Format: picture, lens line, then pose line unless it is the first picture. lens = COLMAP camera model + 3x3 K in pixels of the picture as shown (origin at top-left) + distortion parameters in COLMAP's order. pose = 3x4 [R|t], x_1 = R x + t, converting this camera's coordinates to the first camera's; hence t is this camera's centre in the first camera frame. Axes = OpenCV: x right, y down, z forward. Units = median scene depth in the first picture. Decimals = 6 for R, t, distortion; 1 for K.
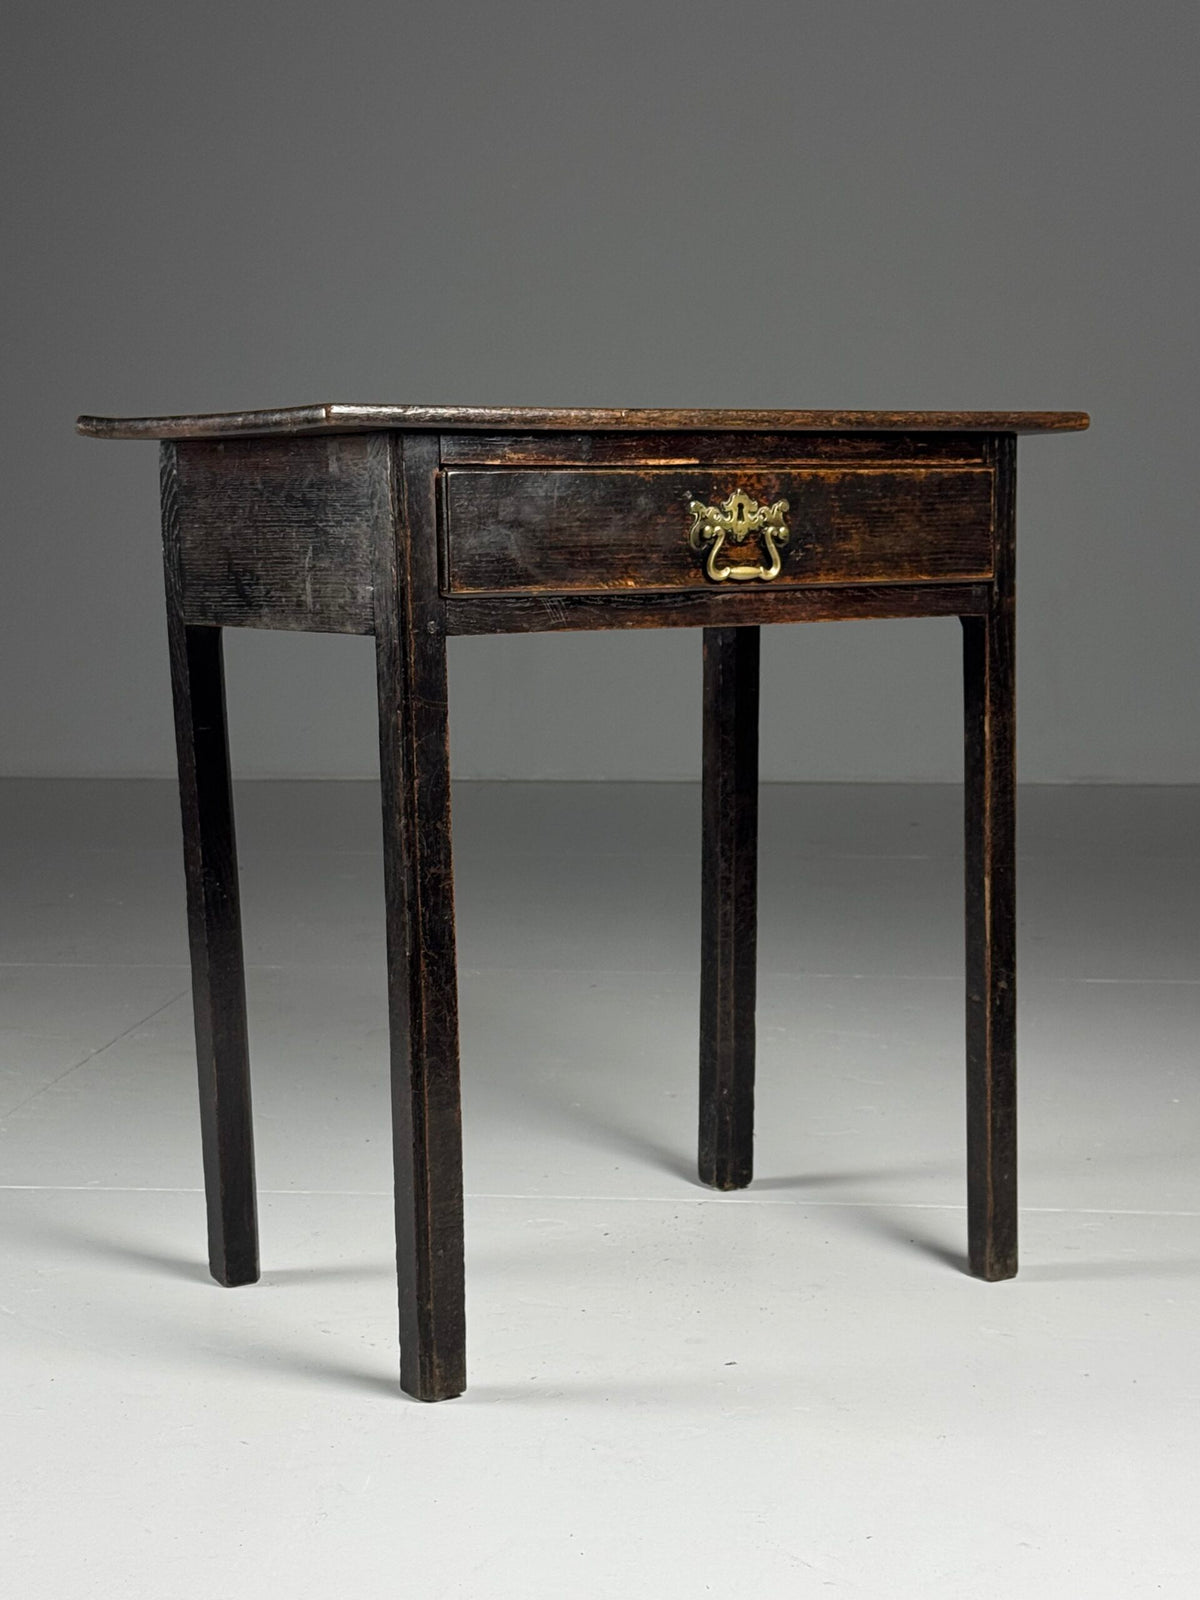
lens RADIAL K [[2845.3, 0, 592.7], [0, 2845.3, 808.2], [0, 0, 1]] dist [0.160795, 0.000000]
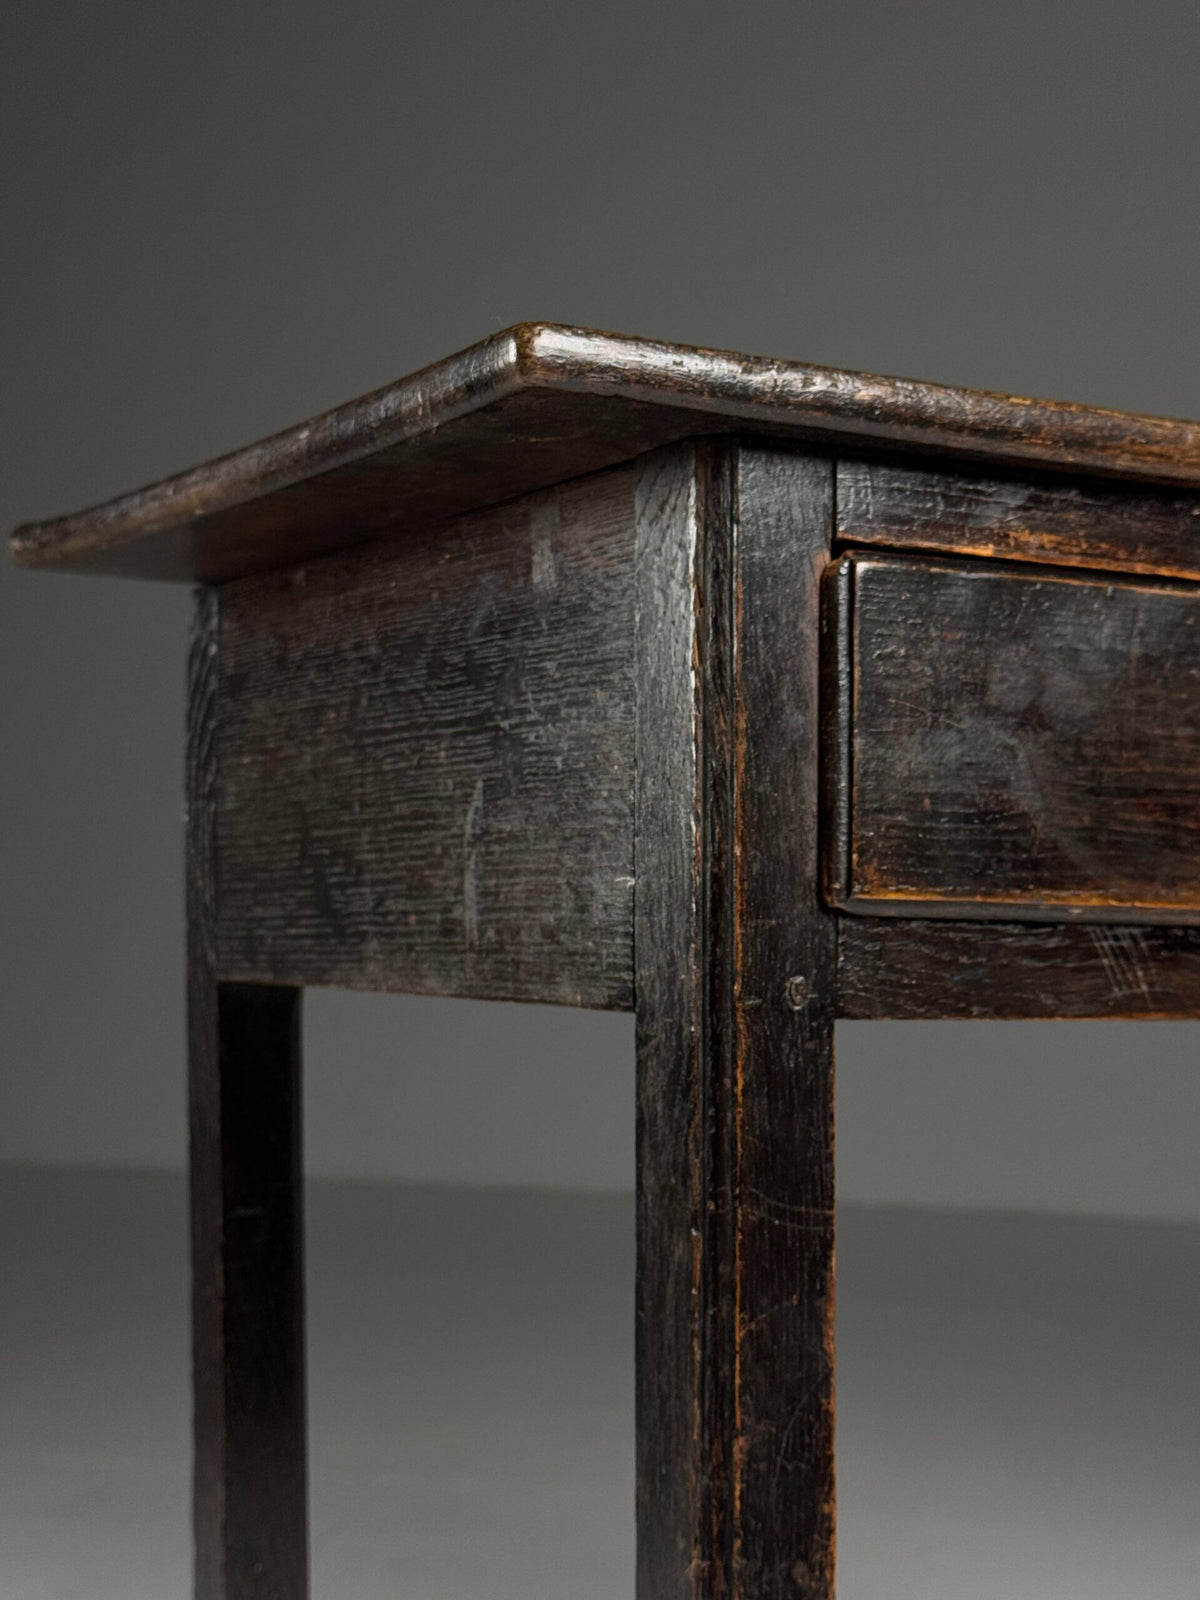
lens RADIAL K [[2503.5, 0, 595.7], [0, 2503.5, 805.1], [0, 0, 1]] dist [0.135047, 0.000000]
pose [[0.995616, 0.026182, -0.089801, -0.053482], [-0.039364, 0.988156, -0.148317, -0.039196], [0.084854, 0.151201, 0.984854, 0.682566]]
